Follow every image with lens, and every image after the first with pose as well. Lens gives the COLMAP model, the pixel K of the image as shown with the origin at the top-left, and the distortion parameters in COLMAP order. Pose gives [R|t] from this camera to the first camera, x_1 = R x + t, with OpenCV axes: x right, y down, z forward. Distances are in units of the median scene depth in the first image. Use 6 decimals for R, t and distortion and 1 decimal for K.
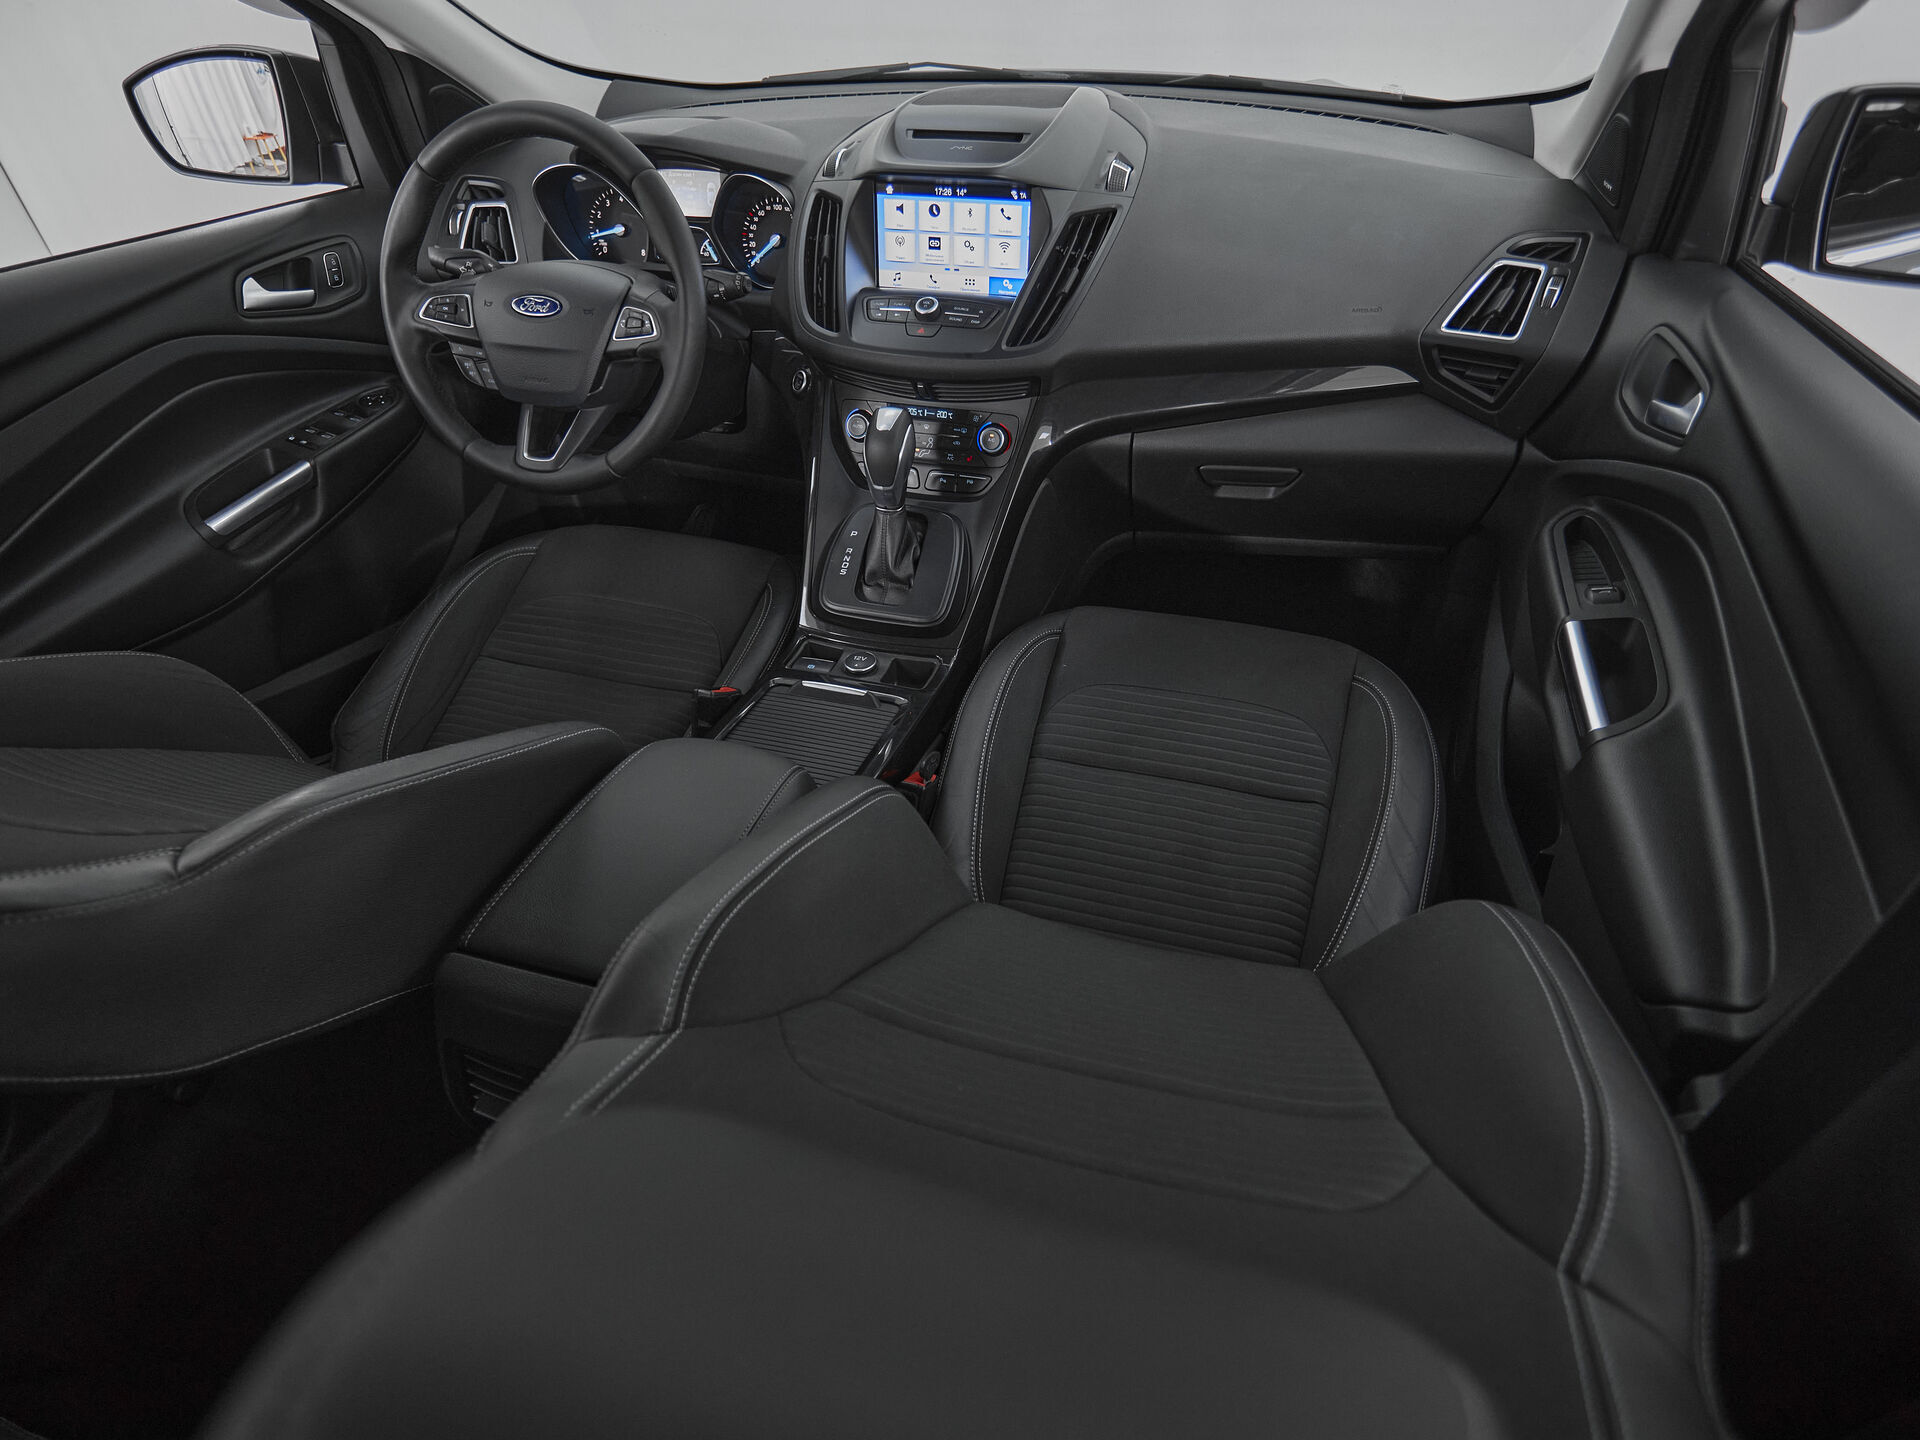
lens RADIAL K [[1045.9, 0, 973.1], [0, 1045.9, 746.9], [0, 0, 1]] dist [0.000445, -0.001169]
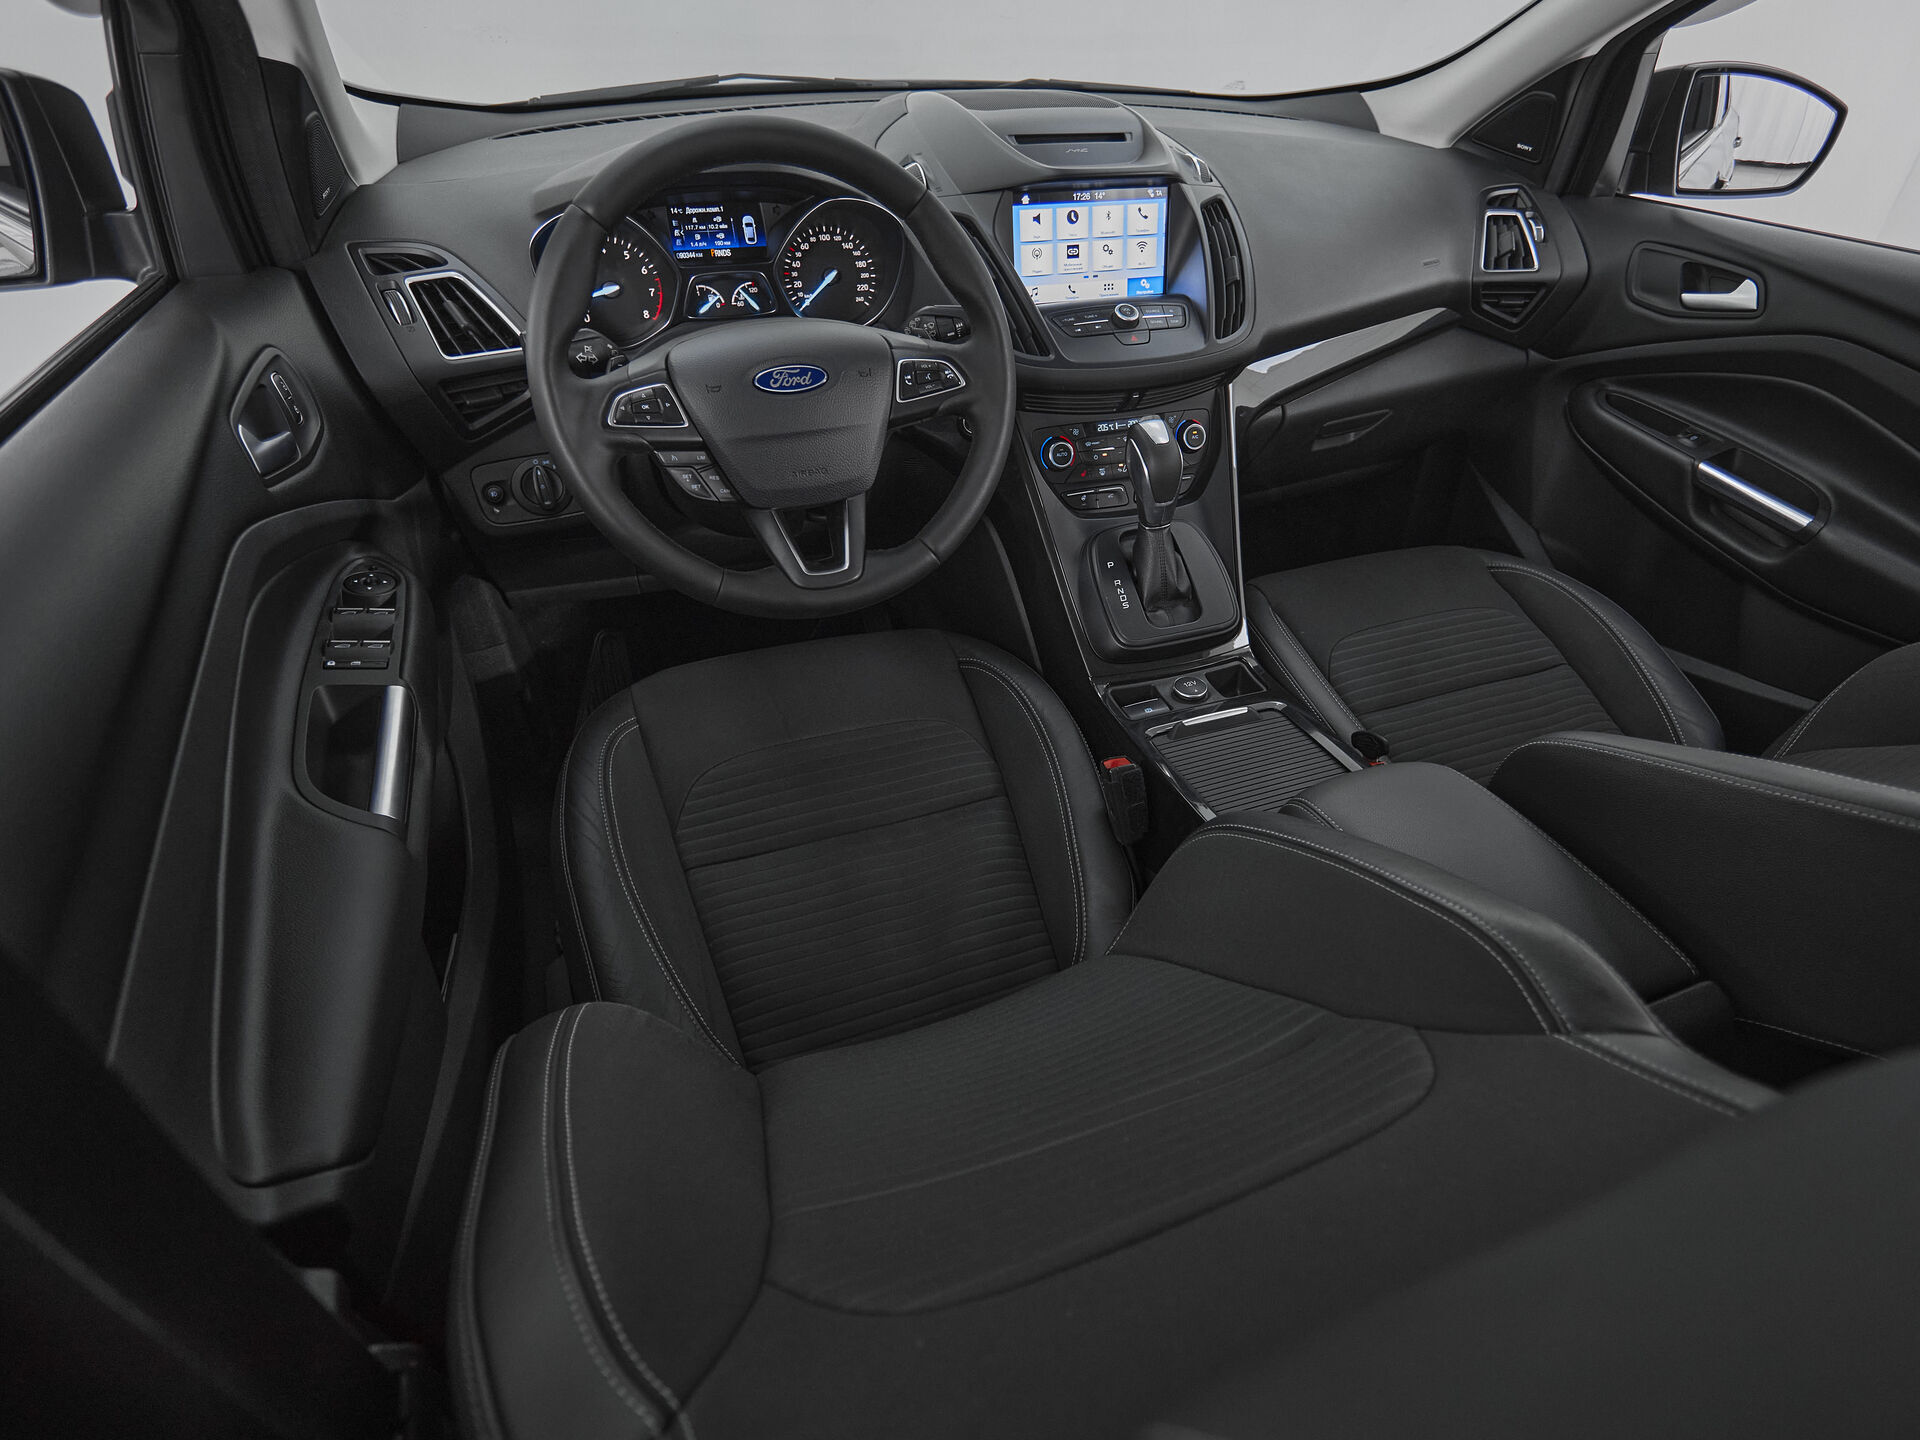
lens RADIAL K [[1065.4, 0, 1053.8], [0, 1065.4, 738.2], [0, 0, 1]] dist [-0.001466, -0.000753]
pose [[0.779294, -0.345903, 0.522544, -0.712269], [0.361105, 0.929368, 0.076671, -0.154783], [-0.512156, 0.128944, 0.849158, 0.251671]]
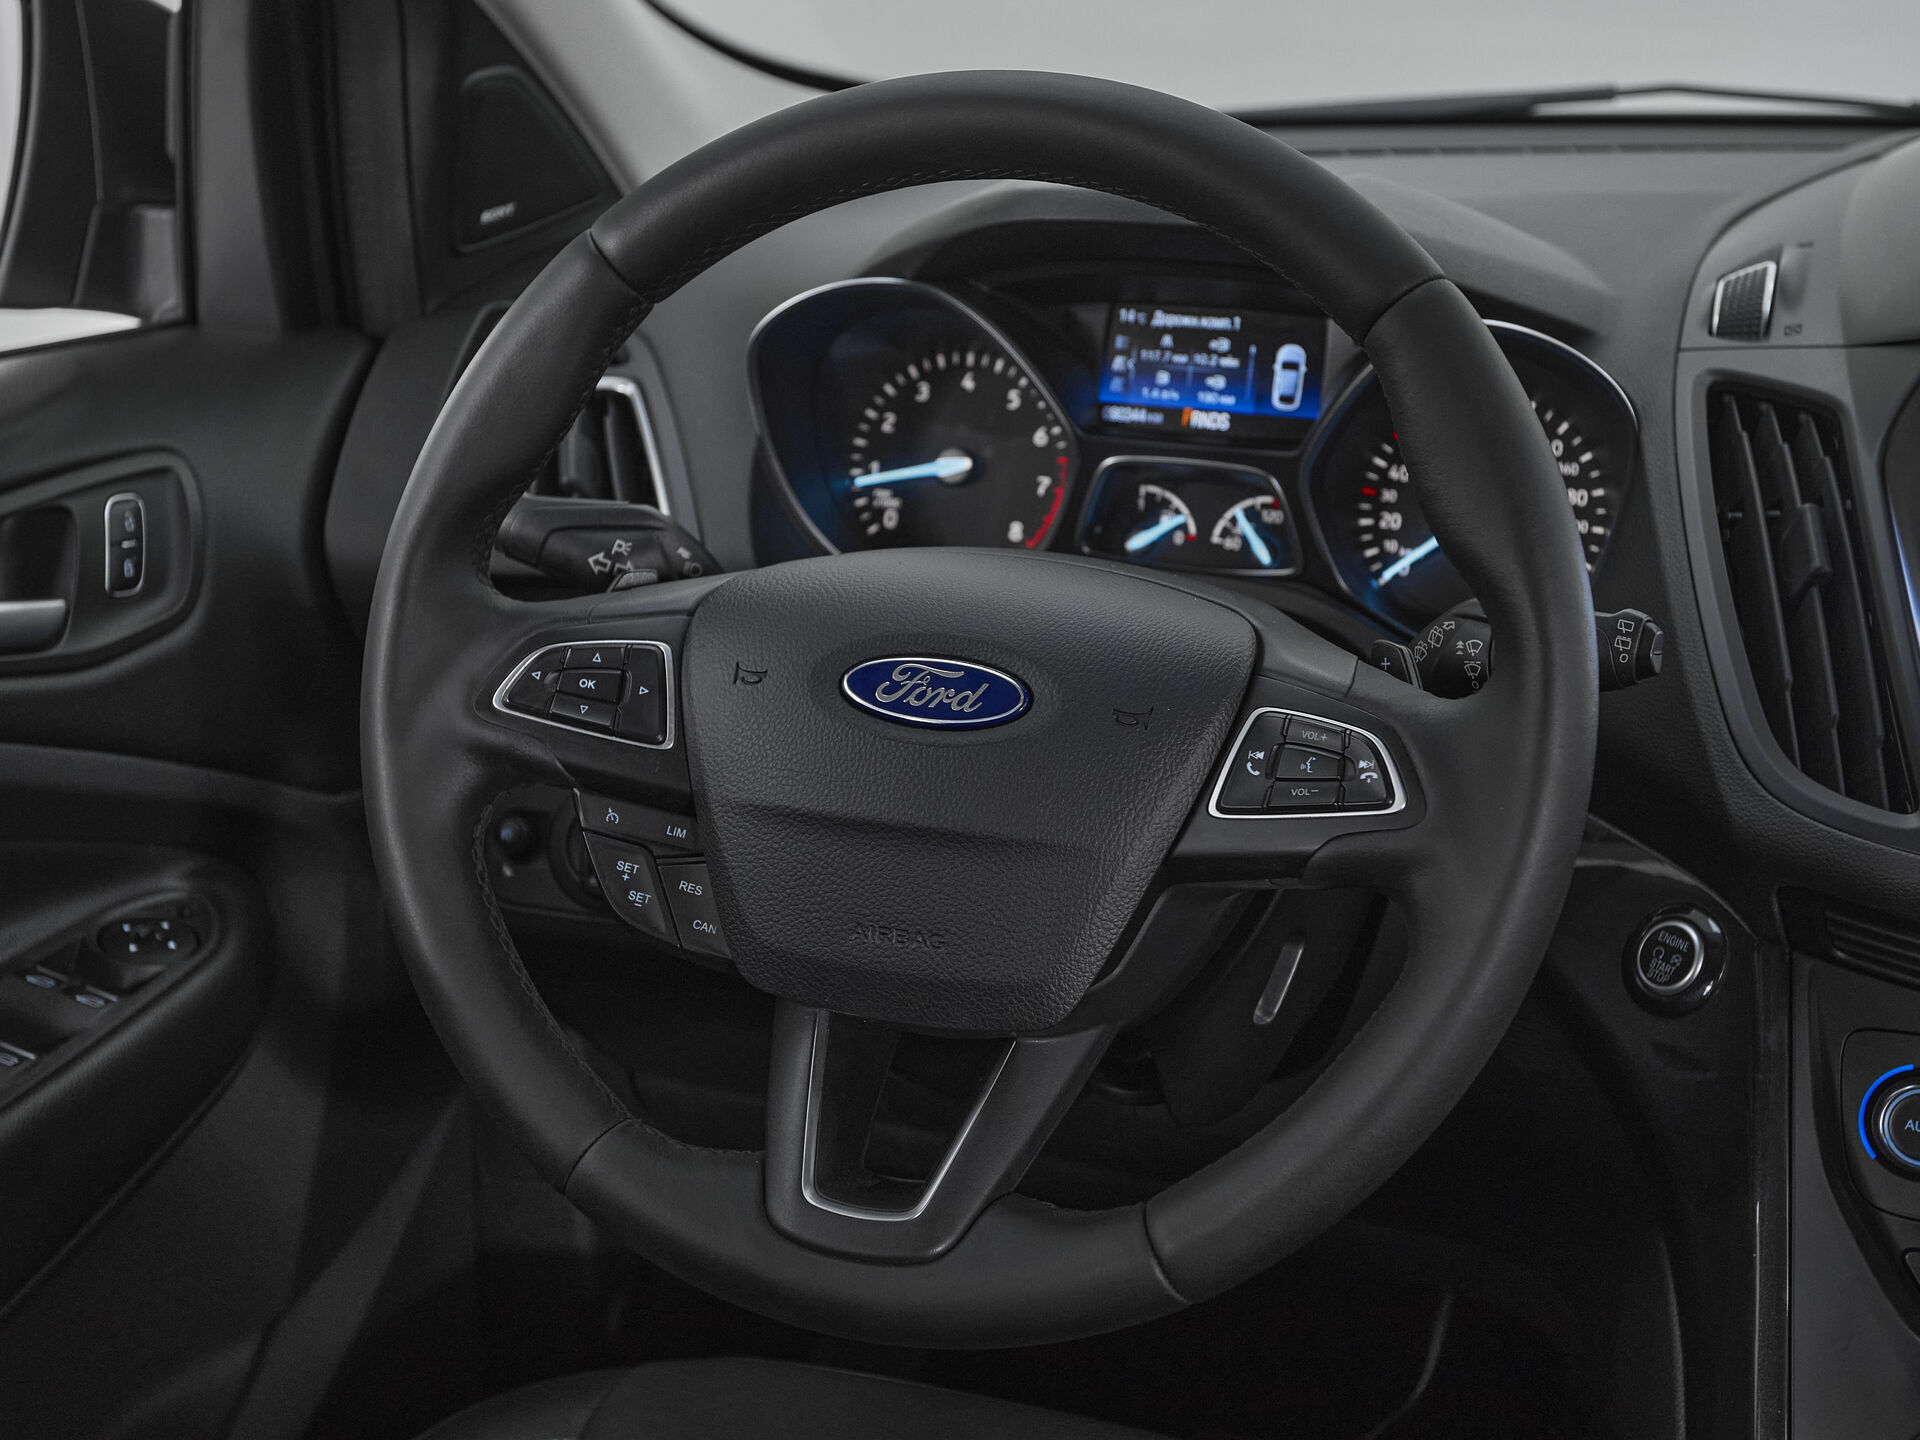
lens RADIAL K [[2628.1, 0, 919.8], [0, 2628.1, 739.6], [0, 0, 1]] dist [0.019849, 0.072074]
pose [[0.998015, 0.041104, -0.047707, -0.359103], [-0.055495, 0.932140, -0.357820, -0.141186], [0.029762, 0.359758, 0.932571, 0.310602]]
